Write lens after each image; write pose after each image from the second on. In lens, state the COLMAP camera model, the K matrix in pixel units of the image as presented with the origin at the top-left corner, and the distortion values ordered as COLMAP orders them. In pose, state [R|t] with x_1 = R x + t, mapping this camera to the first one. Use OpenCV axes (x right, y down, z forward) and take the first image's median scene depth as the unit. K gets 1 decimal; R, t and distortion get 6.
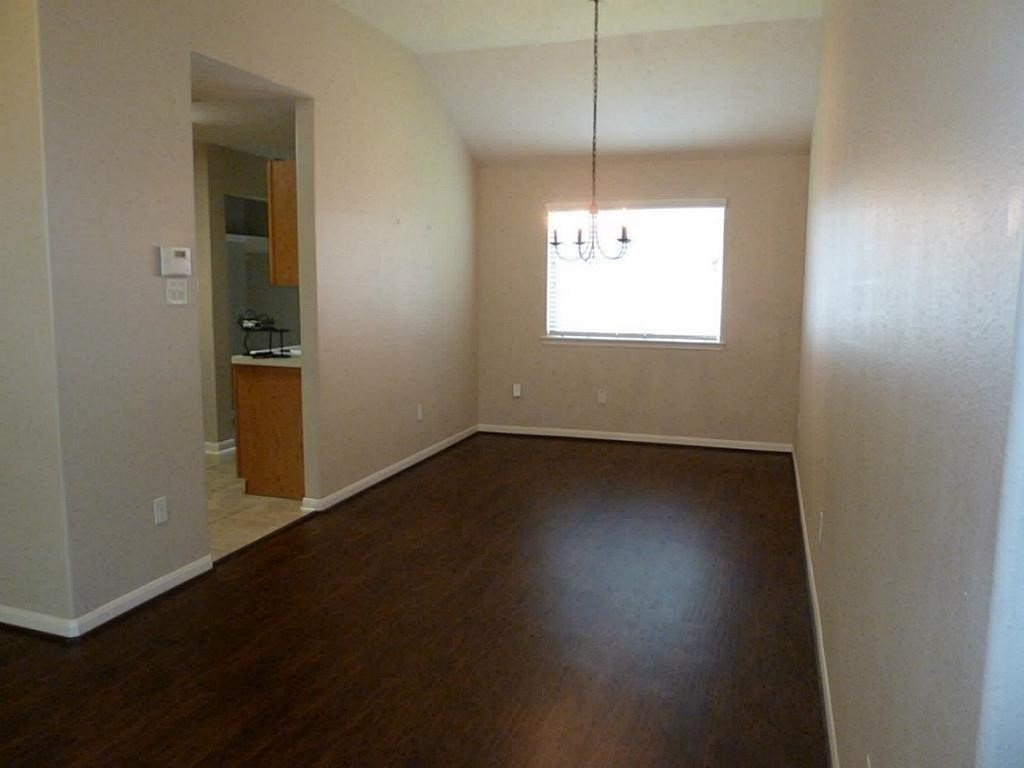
lens RADIAL K [[771.0, 0, 512.0], [0, 771.0, 384.0], [0, 0, 1]] dist [-0.007547, -0.003129]
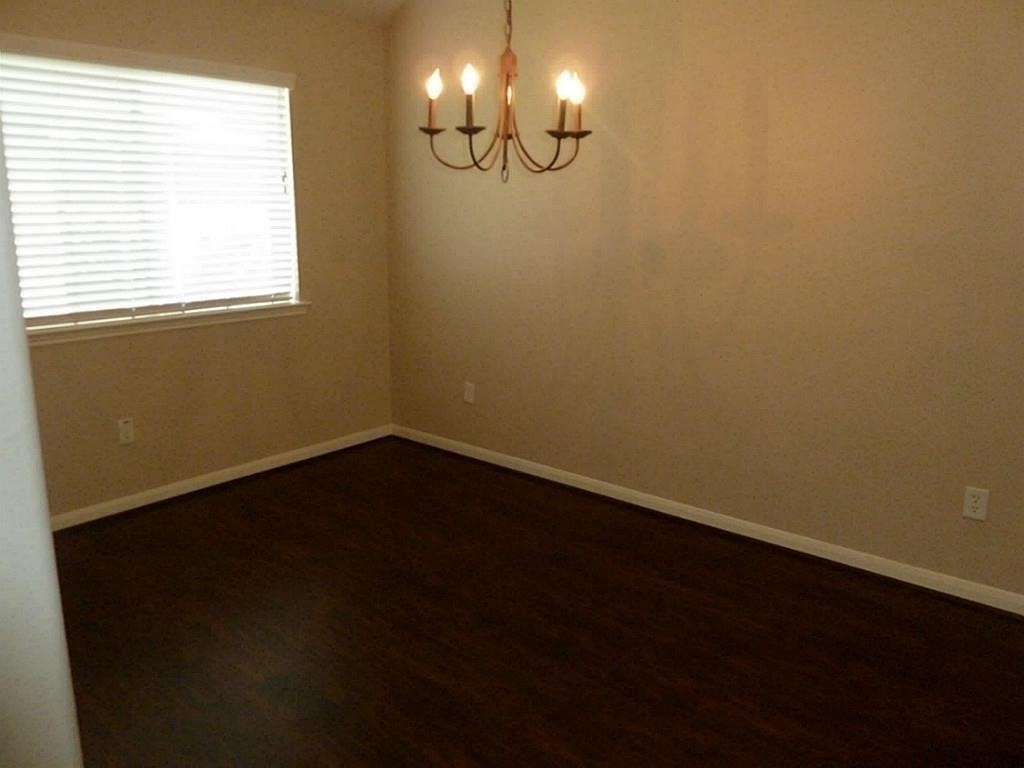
lens RADIAL K [[771.0, 0, 512.0], [0, 771.0, 384.0], [0, 0, 1]] dist [-0.007547, -0.003129]
pose [[0.395970, -0.214595, 0.892836, -0.288164], [0.120628, 0.976040, 0.181095, -0.093826], [-0.910306, 0.035992, 0.412369, 0.640794]]
